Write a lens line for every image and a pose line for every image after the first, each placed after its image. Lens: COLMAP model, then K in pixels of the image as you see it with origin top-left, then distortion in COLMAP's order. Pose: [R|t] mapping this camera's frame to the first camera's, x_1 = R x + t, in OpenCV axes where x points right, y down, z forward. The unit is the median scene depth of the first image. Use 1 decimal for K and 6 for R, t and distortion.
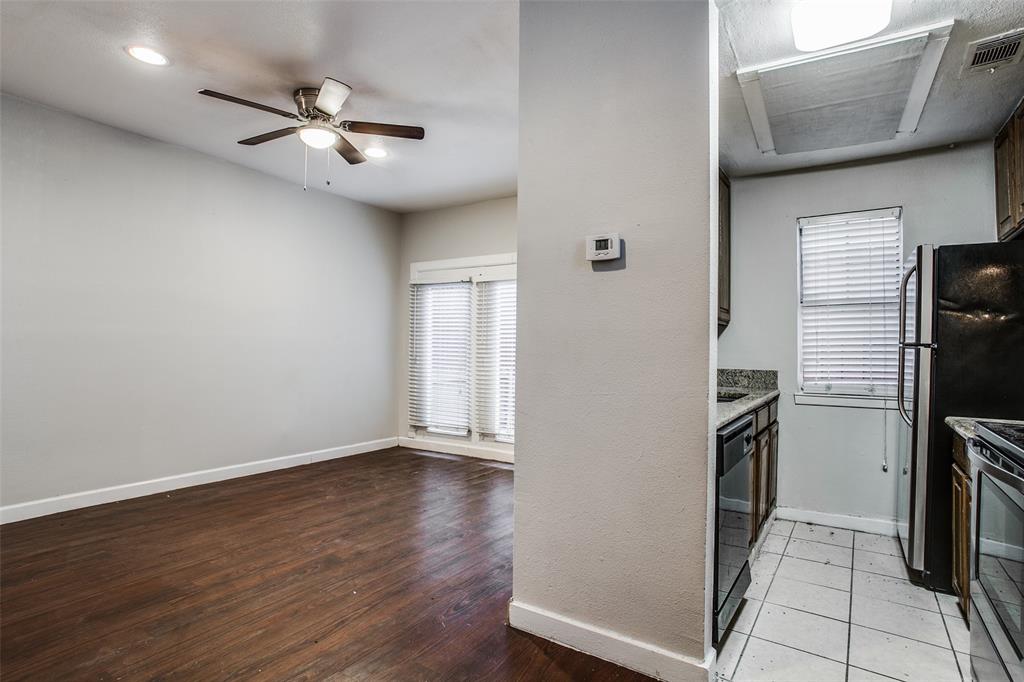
lens RADIAL K [[527.2, 0, 530.6], [0, 527.2, 342.7], [0, 0, 1]] dist [-0.056879, 0.041278]
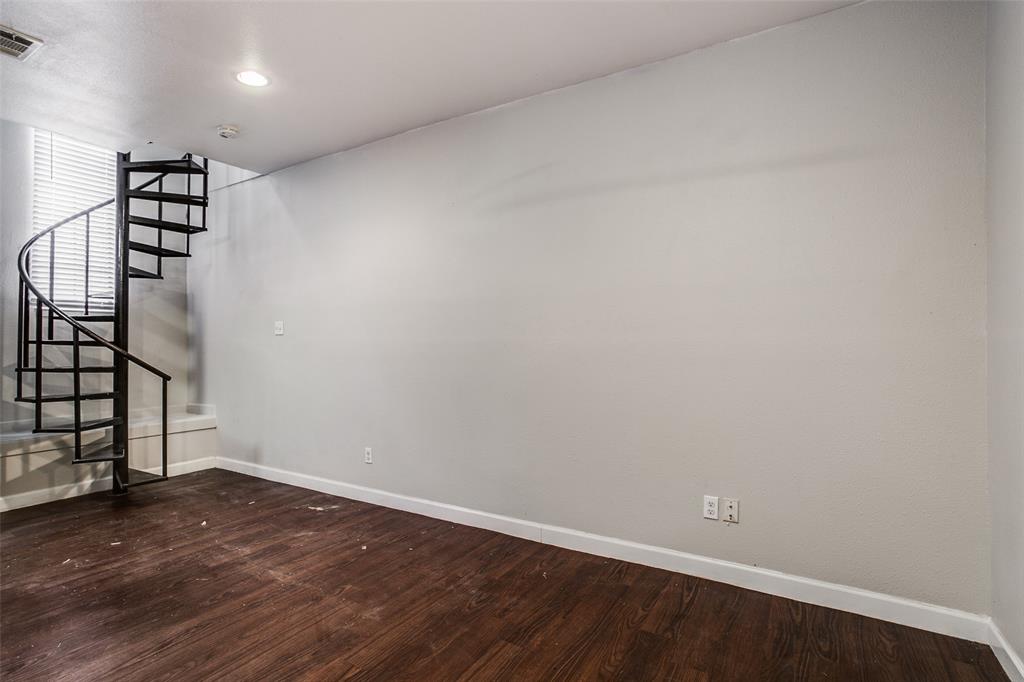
lens RADIAL K [[514.7, 0, 483.3], [0, 514.7, 342.4], [0, 0, 1]] dist [-0.050750, 0.034794]
pose [[-0.999939, -0.007271, 0.008254, -0.473692], [-0.007394, 0.999862, -0.014880, -0.007540], [-0.008145, -0.014940, -0.999855, 0.956433]]
